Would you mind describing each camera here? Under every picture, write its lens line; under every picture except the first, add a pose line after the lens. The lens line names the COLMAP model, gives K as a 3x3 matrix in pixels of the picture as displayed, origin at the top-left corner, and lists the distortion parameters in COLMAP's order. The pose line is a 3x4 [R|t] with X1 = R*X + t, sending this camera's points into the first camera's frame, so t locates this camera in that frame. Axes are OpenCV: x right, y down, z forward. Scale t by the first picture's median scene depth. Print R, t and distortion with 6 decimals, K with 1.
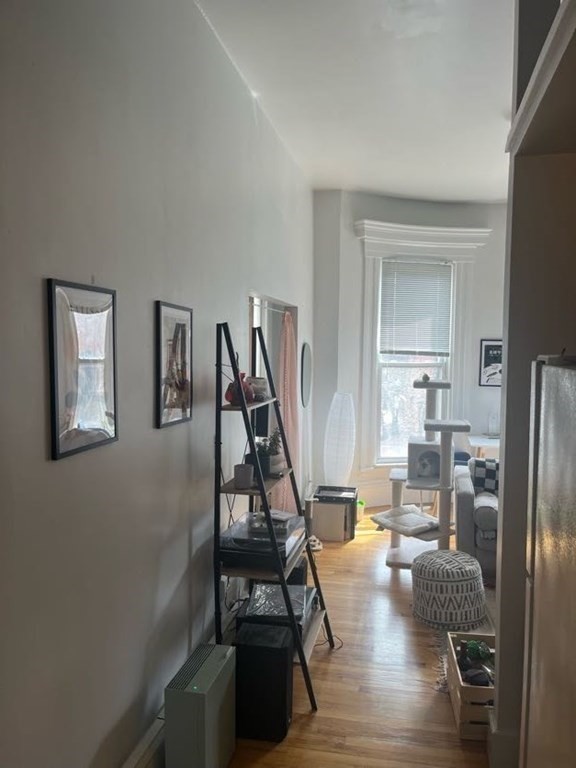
lens RADIAL K [[563.2, 0, 283.3], [0, 563.2, 385.9], [0, 0, 1]] dist [0.004326, -0.039347]
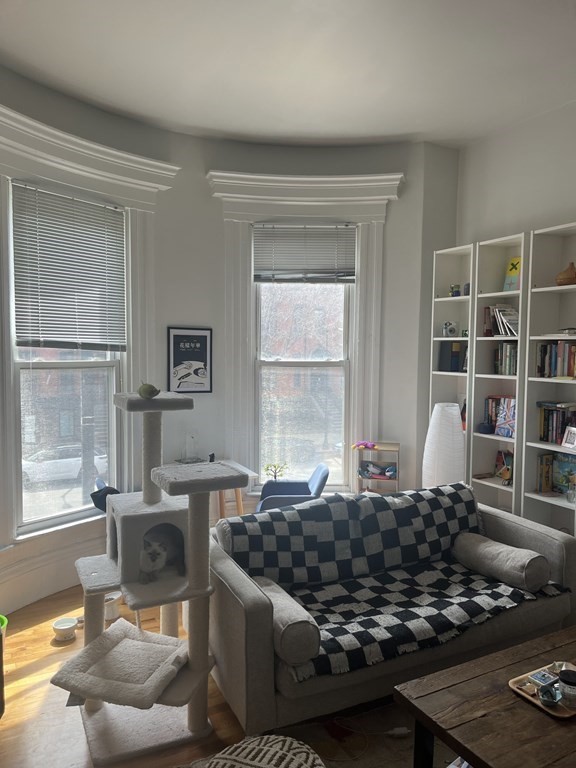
lens RADIAL K [[563.2, 0, 301.6], [0, 563.2, 391.6], [0, 0, 1]] dist [0.004326, -0.039347]
pose [[0.738115, -0.048561, 0.672925, -0.000700], [0.033604, 0.998814, 0.035219, -0.021430], [-0.673838, -0.003383, 0.738871, 0.377955]]
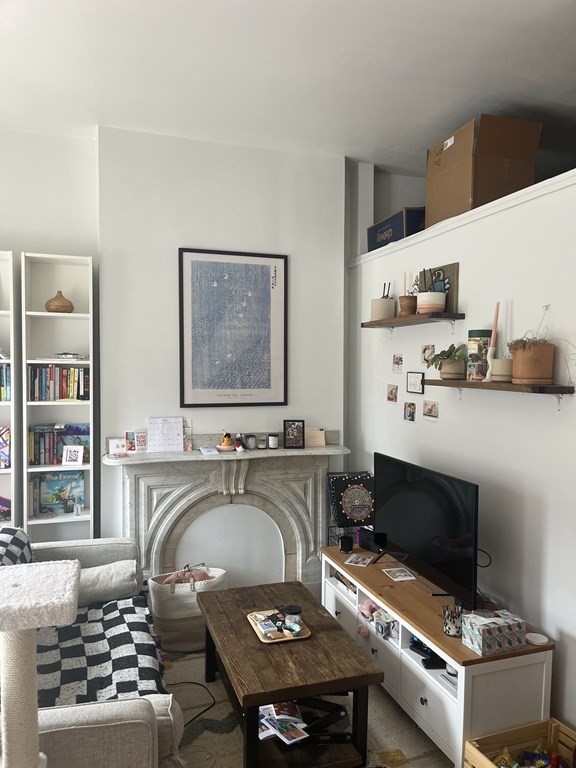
lens RADIAL K [[563.2, 0, 286.1], [0, 563.2, 396.1], [0, 0, 1]] dist [0.004326, -0.039347]
pose [[-0.535712, -0.048821, 0.842988, -0.051337], [0.036916, 0.996019, 0.081143, -0.050769], [-0.843593, 0.074589, -0.531777, 0.742830]]
